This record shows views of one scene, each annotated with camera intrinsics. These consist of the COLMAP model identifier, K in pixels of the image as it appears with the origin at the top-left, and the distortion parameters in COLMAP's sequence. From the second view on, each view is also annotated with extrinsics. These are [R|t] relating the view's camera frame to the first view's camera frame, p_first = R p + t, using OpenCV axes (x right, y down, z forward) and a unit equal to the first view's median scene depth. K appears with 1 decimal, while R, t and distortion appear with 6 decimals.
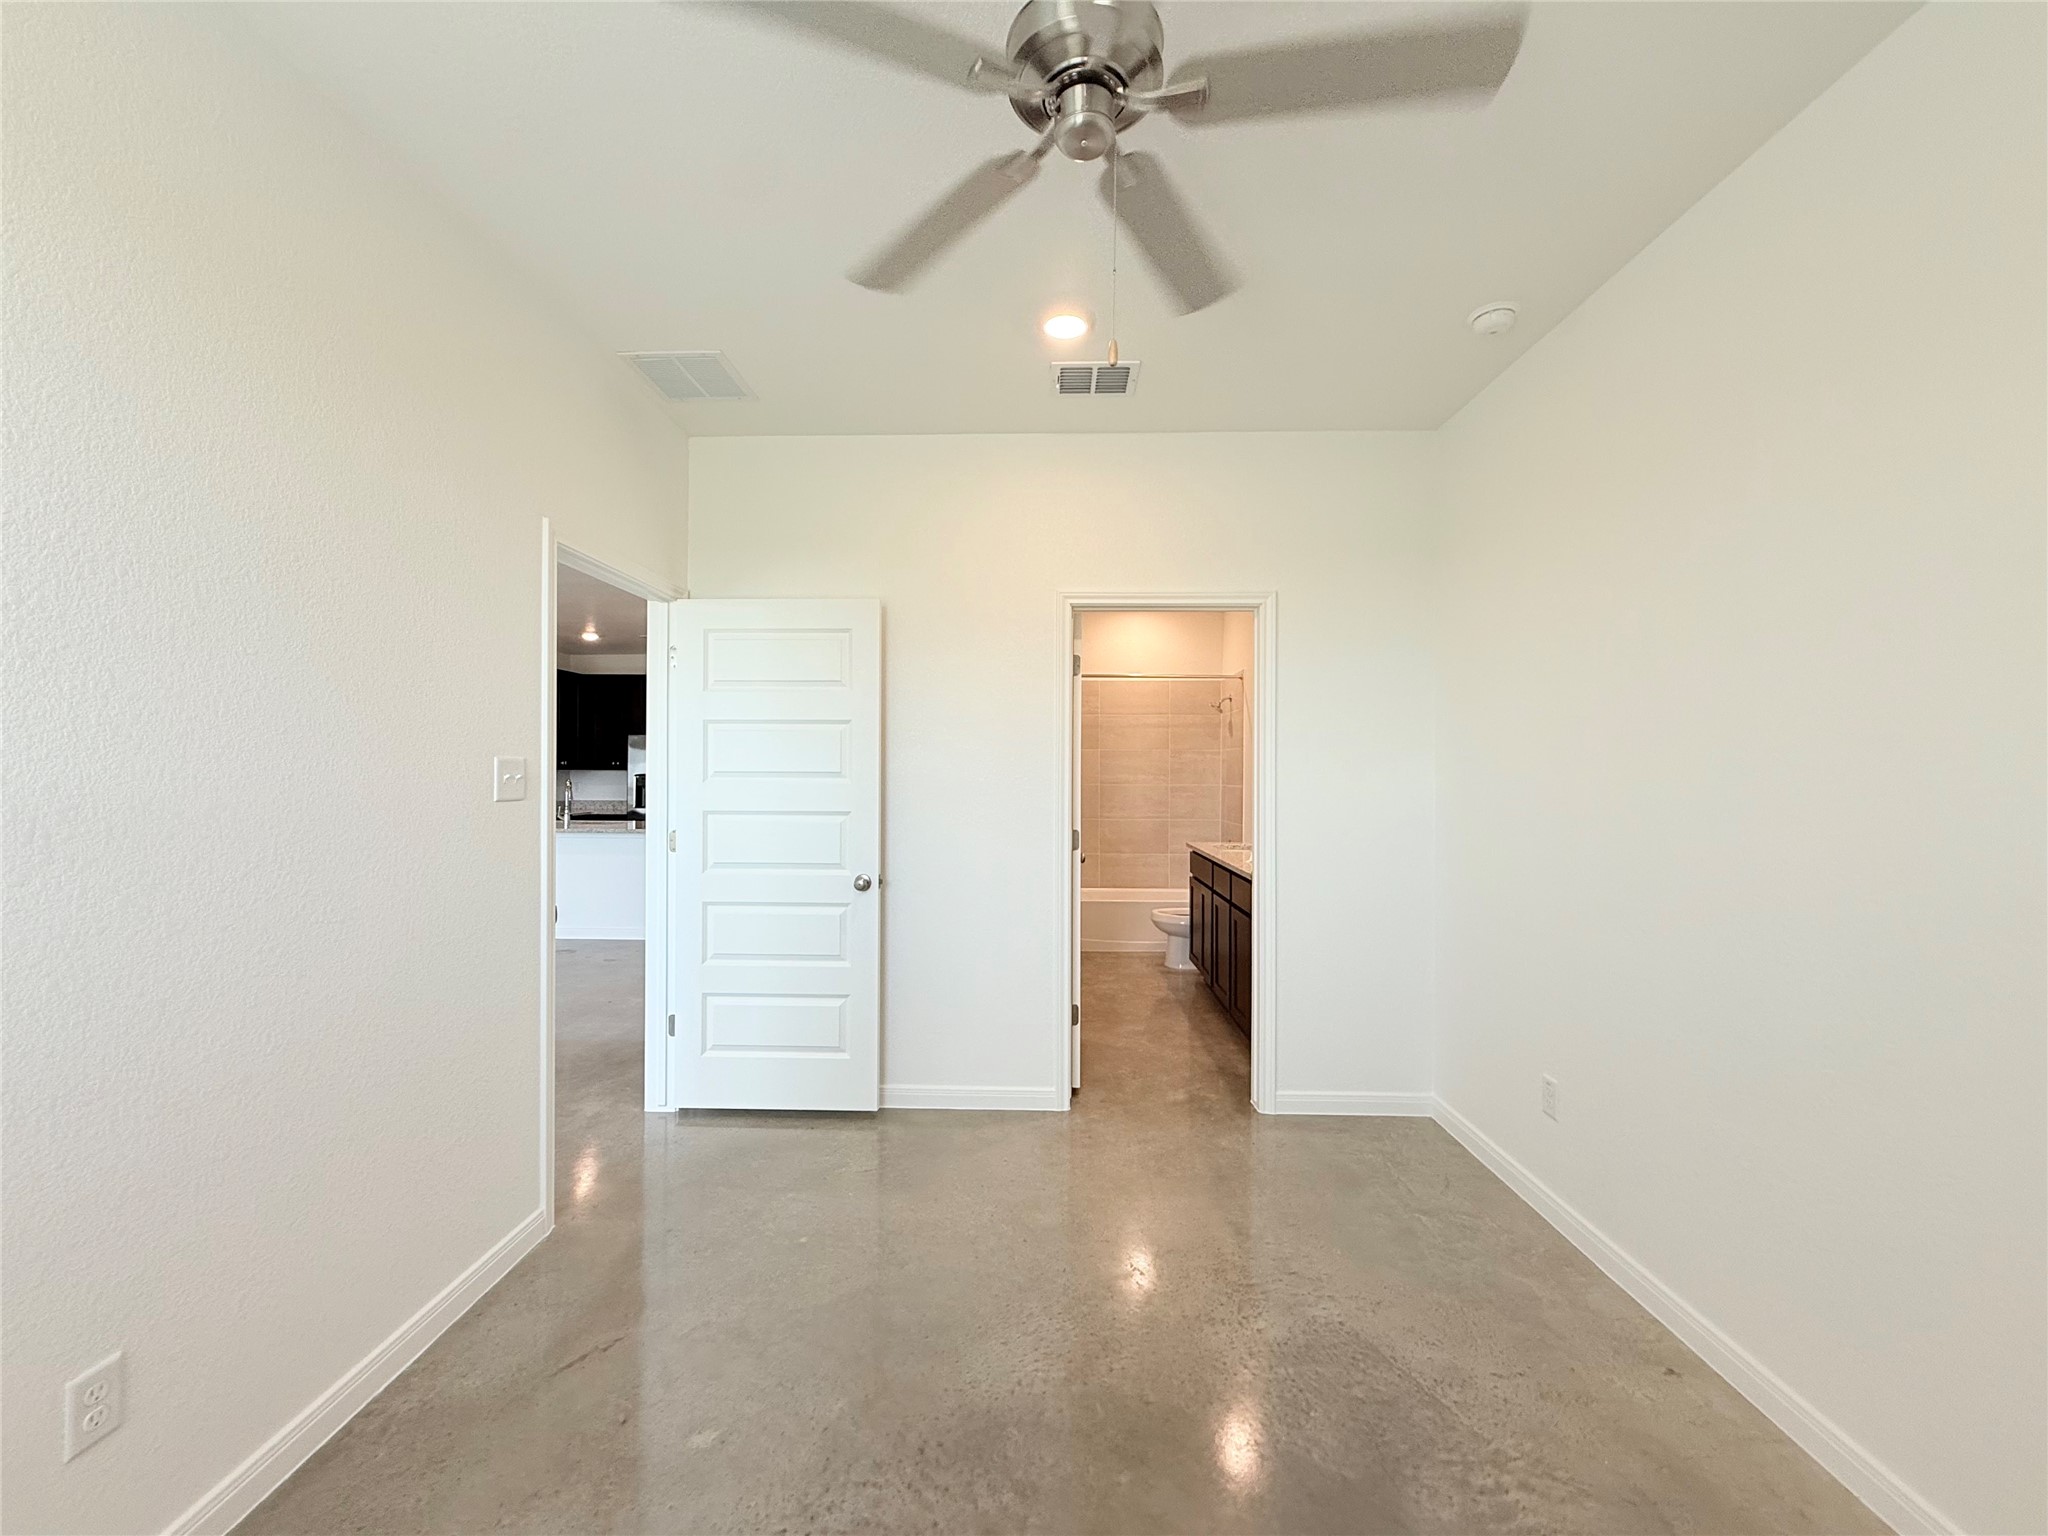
lens RADIAL K [[816.1, 0, 1023.3], [0, 816.1, 757.3], [0, 0, 1]] dist [0.001417, 0.000026]
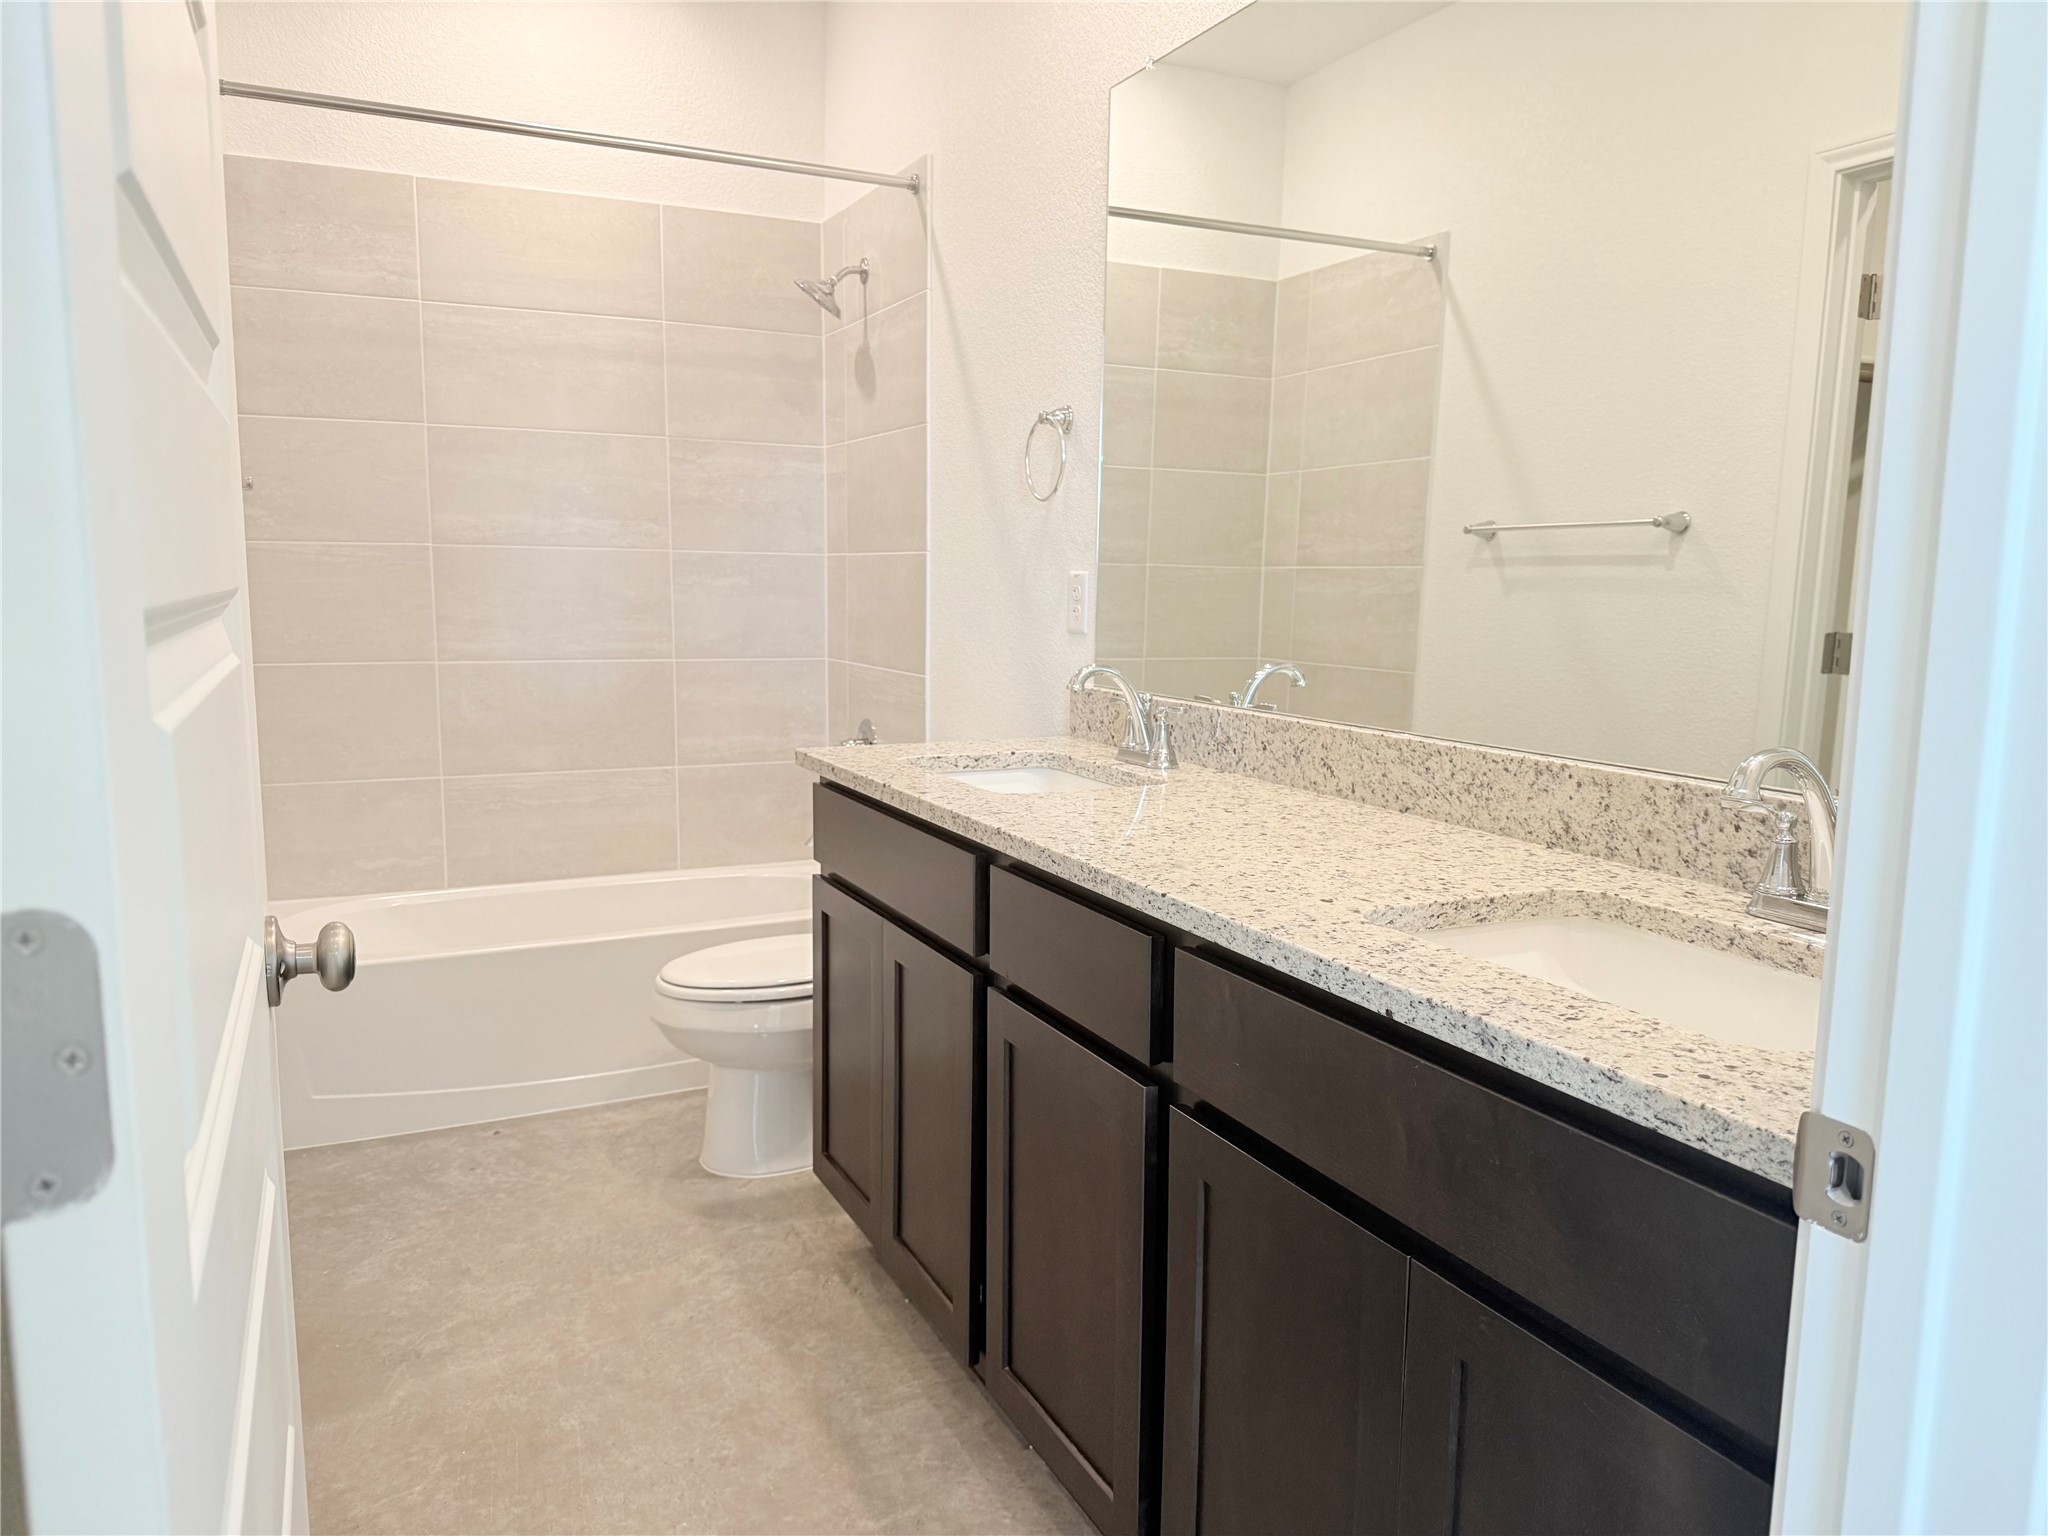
lens RADIAL K [[1452.6, 0, 1035.9], [0, 1452.6, 777.9], [0, 0, 1]] dist [0.008762, -0.013849]
pose [[0.887366, -0.056915, 0.457539, 0.048244], [-0.017839, 0.987371, 0.157420, 0.034044], [-0.460720, -0.147851, 0.875144, 0.485911]]
